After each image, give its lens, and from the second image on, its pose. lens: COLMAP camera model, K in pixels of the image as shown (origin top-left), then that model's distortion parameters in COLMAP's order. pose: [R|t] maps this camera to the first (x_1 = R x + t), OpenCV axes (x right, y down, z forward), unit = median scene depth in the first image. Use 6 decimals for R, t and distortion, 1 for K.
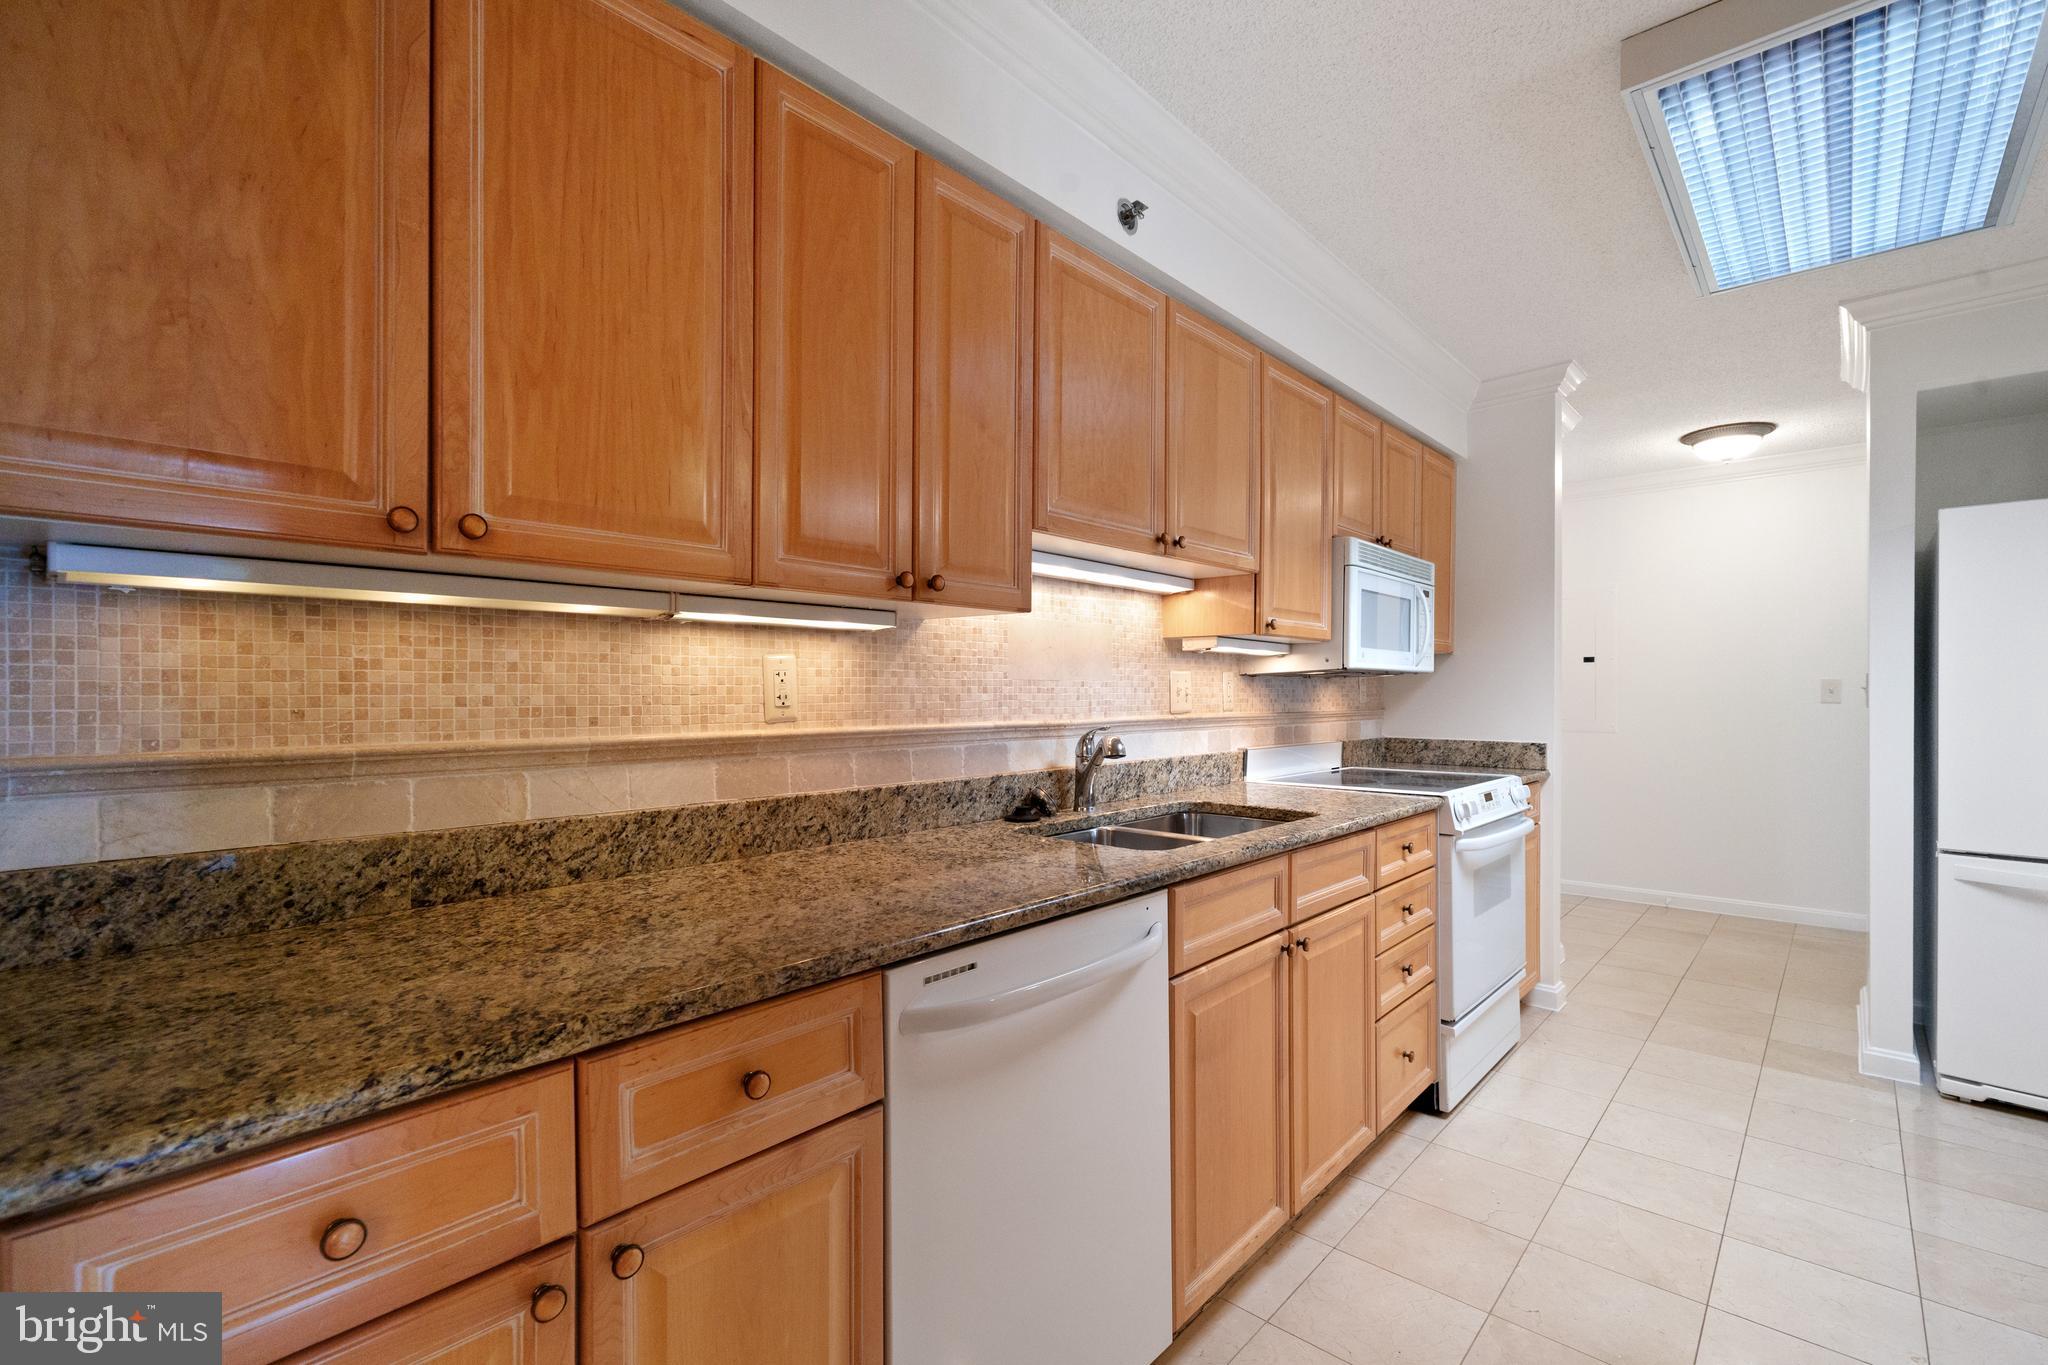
lens RADIAL K [[910.0, 0, 1028.4], [0, 910.0, 693.2], [0, 0, 1]] dist [0.000218, -0.000068]
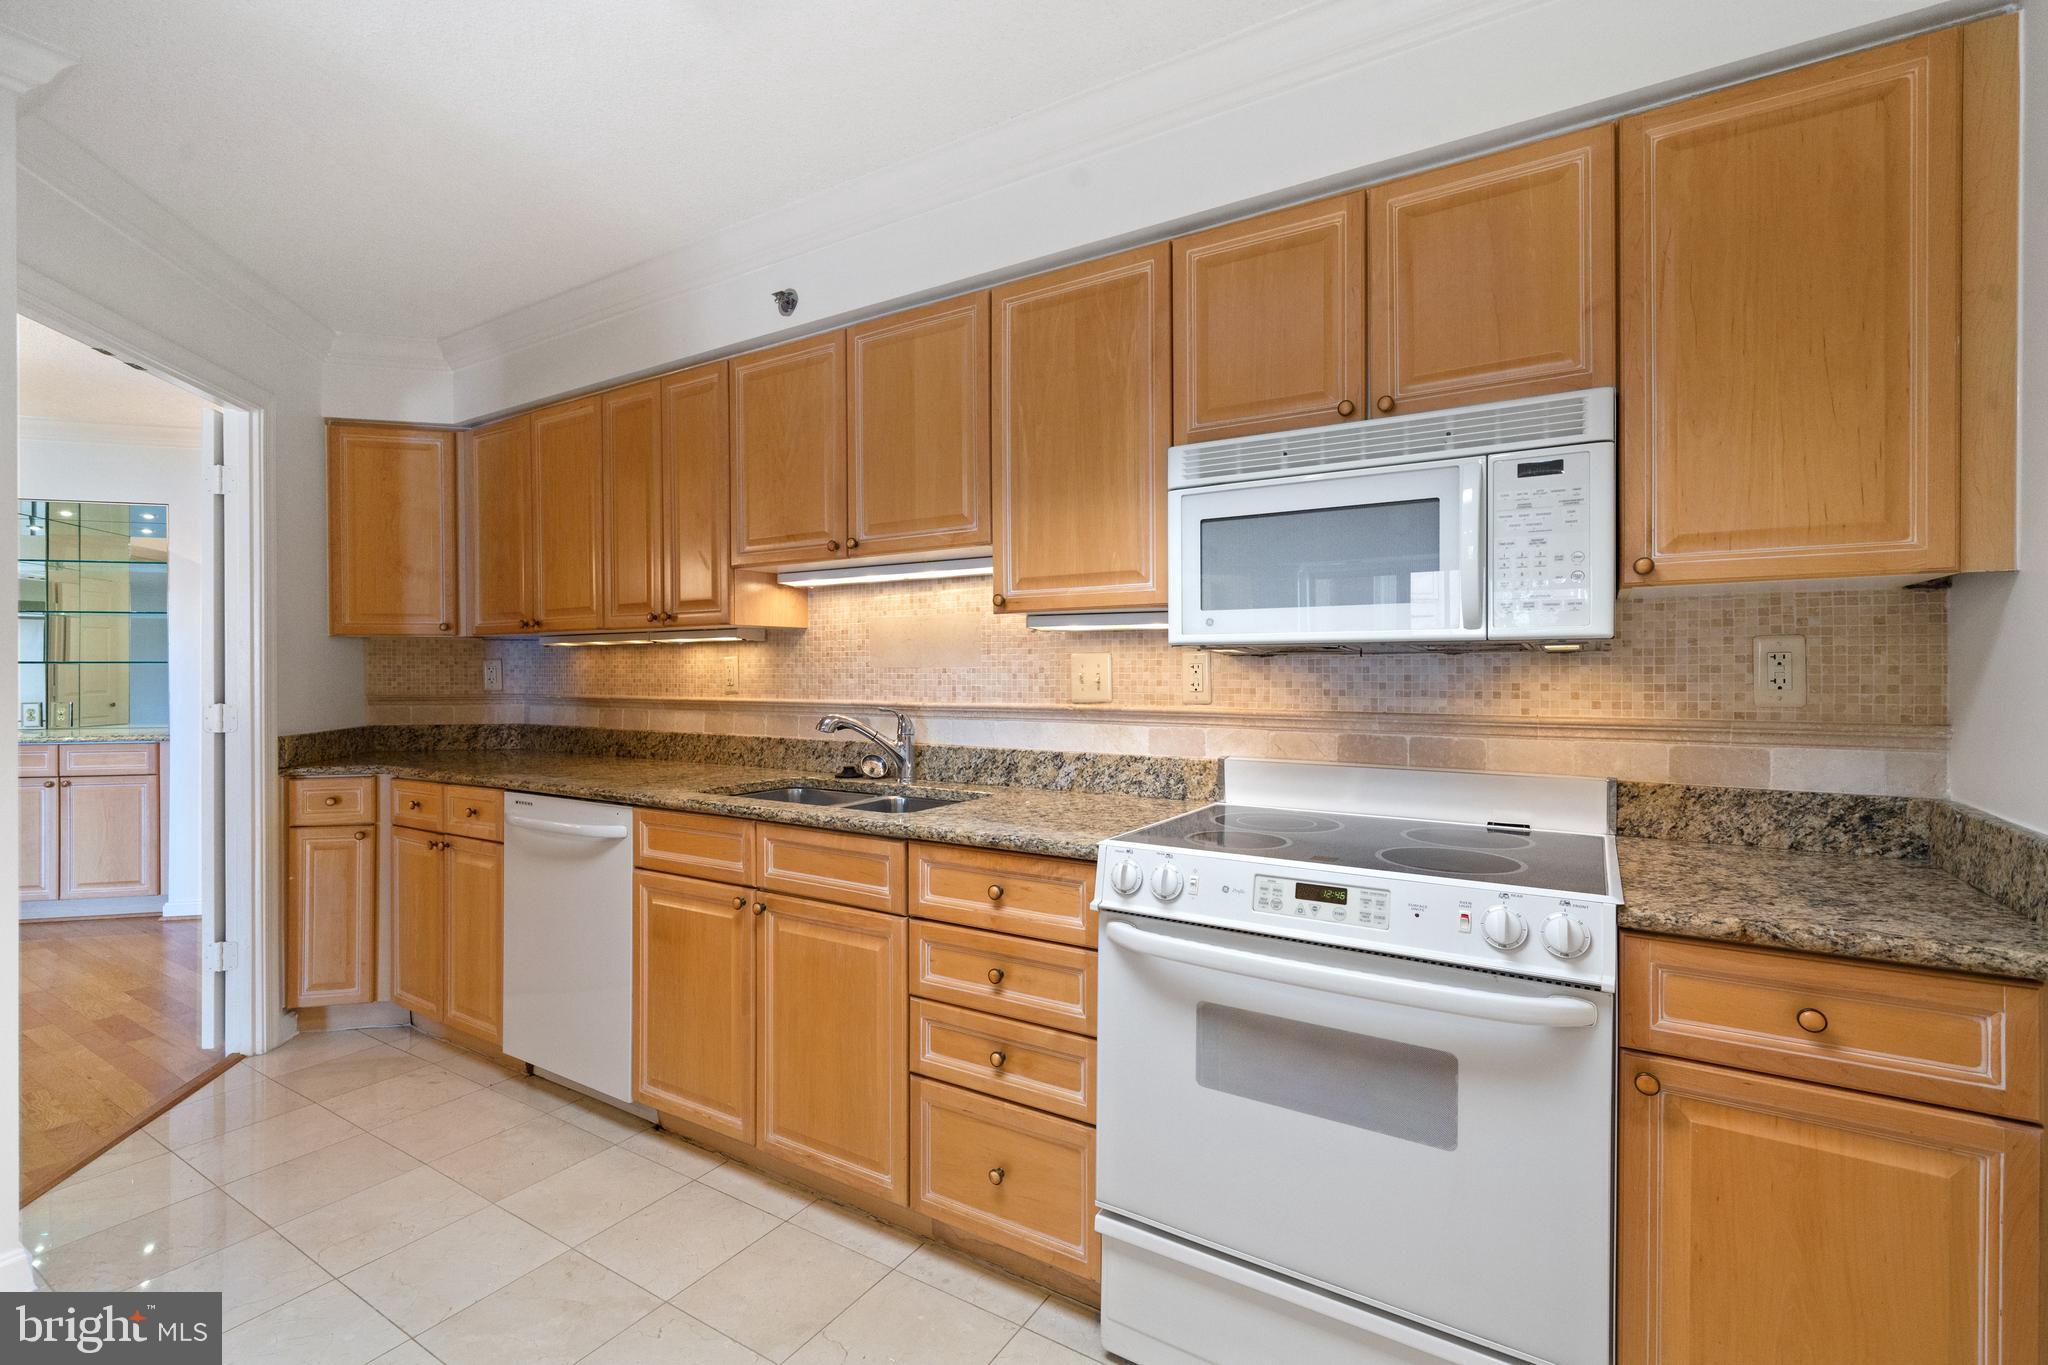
lens RADIAL K [[913.2, 0, 1018.4], [0, 913.2, 674.3], [0, 0, 1]] dist [0.000684, 0.000428]
pose [[0.169061, 0.001279, -0.985605, 1.577932], [-0.001169, 0.999999, 0.001098, -0.009507], [0.985605, 0.000967, 0.169062, 1.226418]]
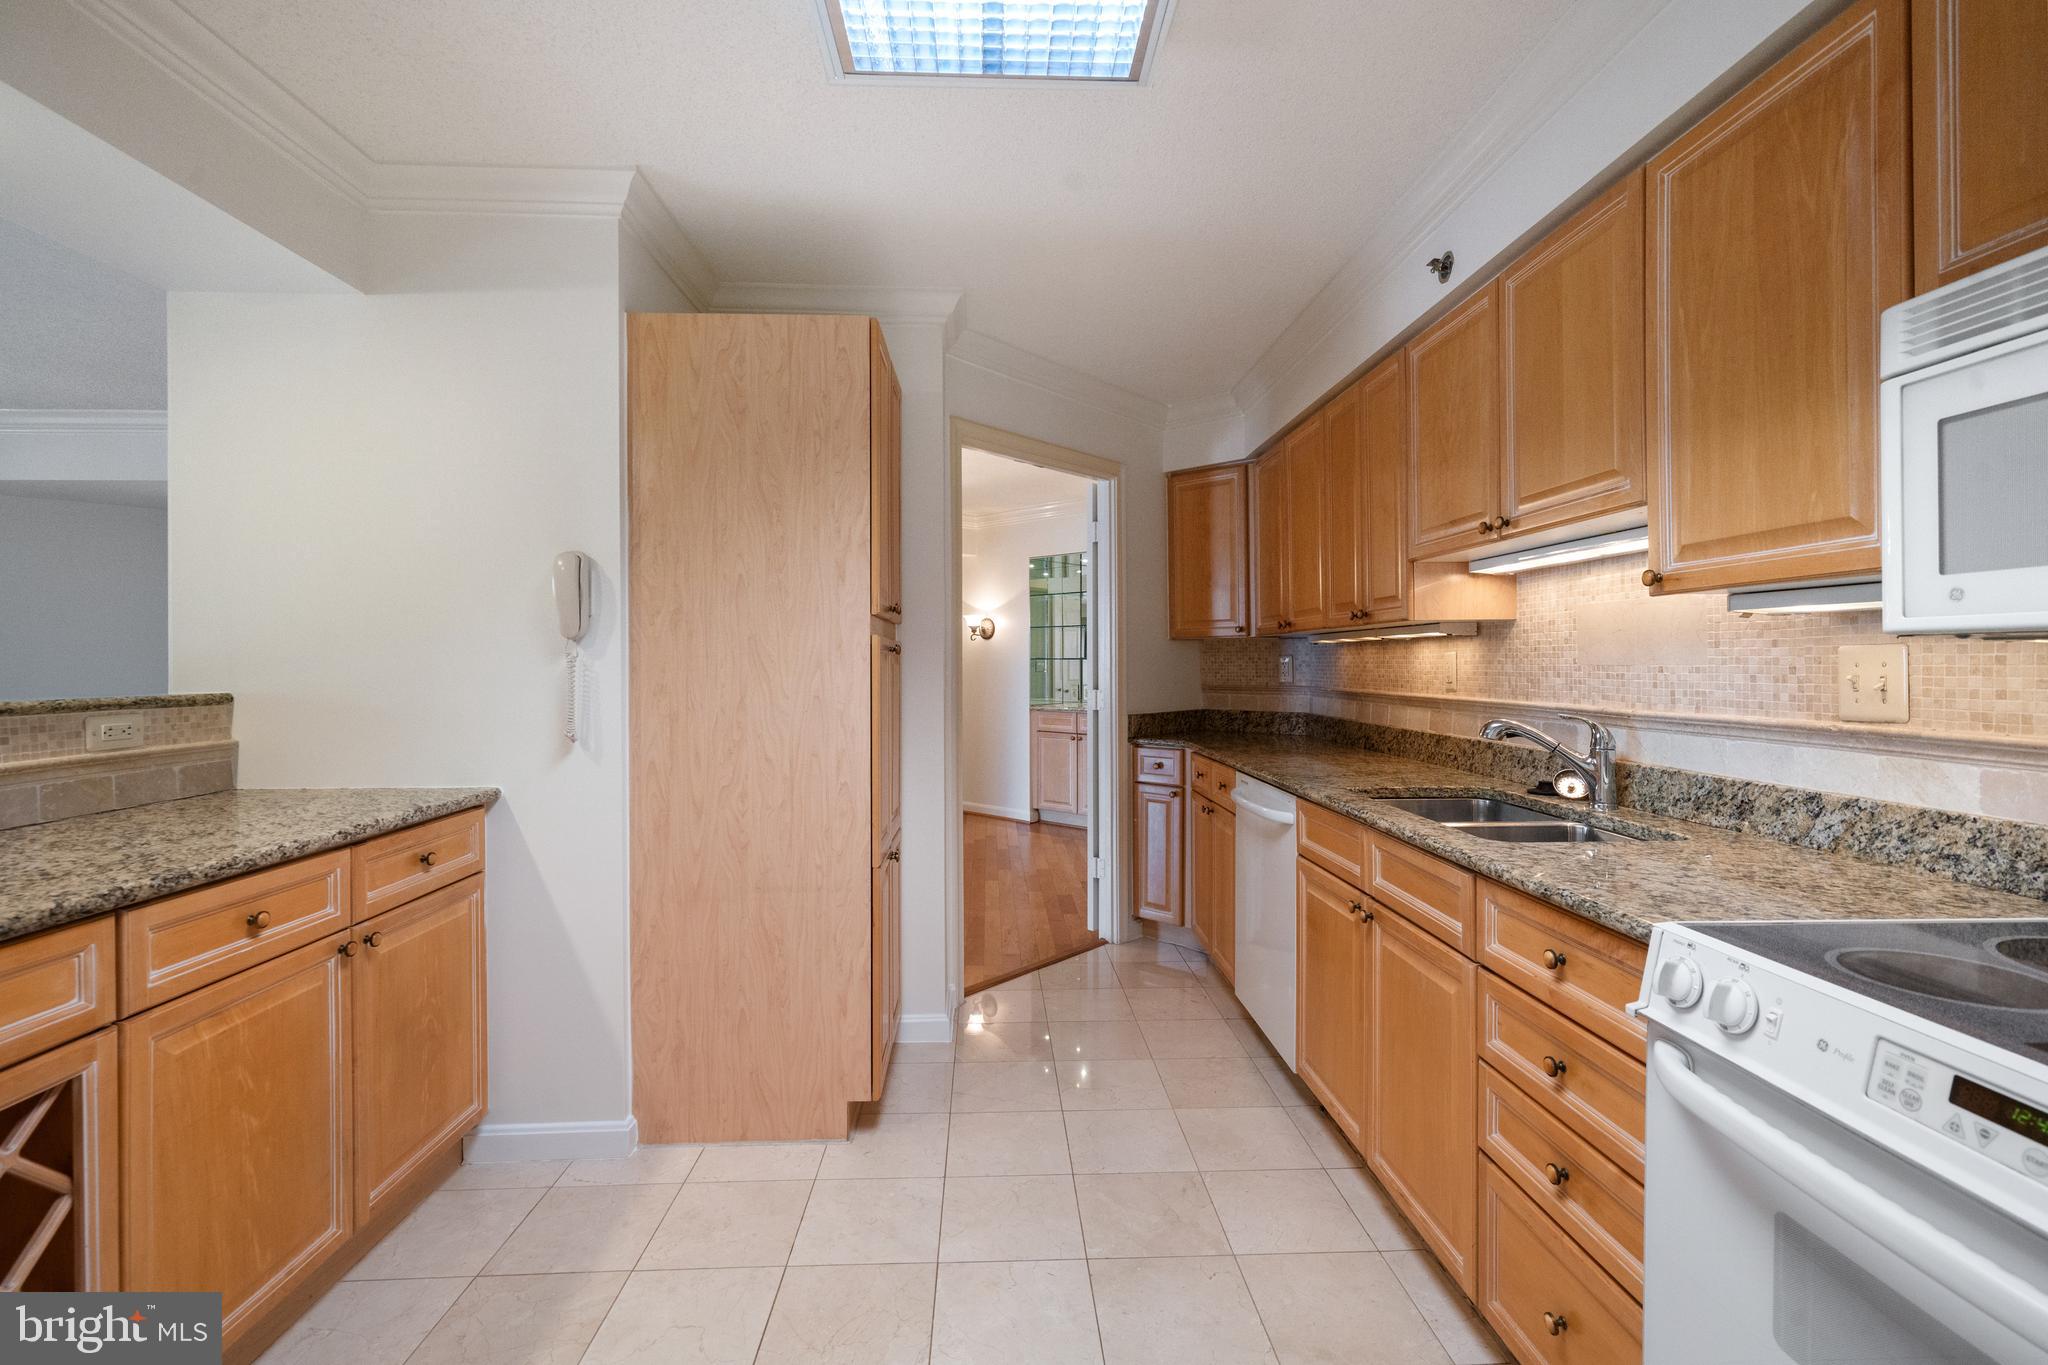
lens RADIAL K [[898.7, 0, 1021.8], [0, 898.7, 665.0], [0, 0, 1]] dist [-0.000316, 0.000129]
pose [[-0.718862, 0.003524, -0.695144, 1.443623], [0.001675, 0.999993, 0.003337, -0.024441], [0.695151, 0.001234, -0.718863, 1.613871]]
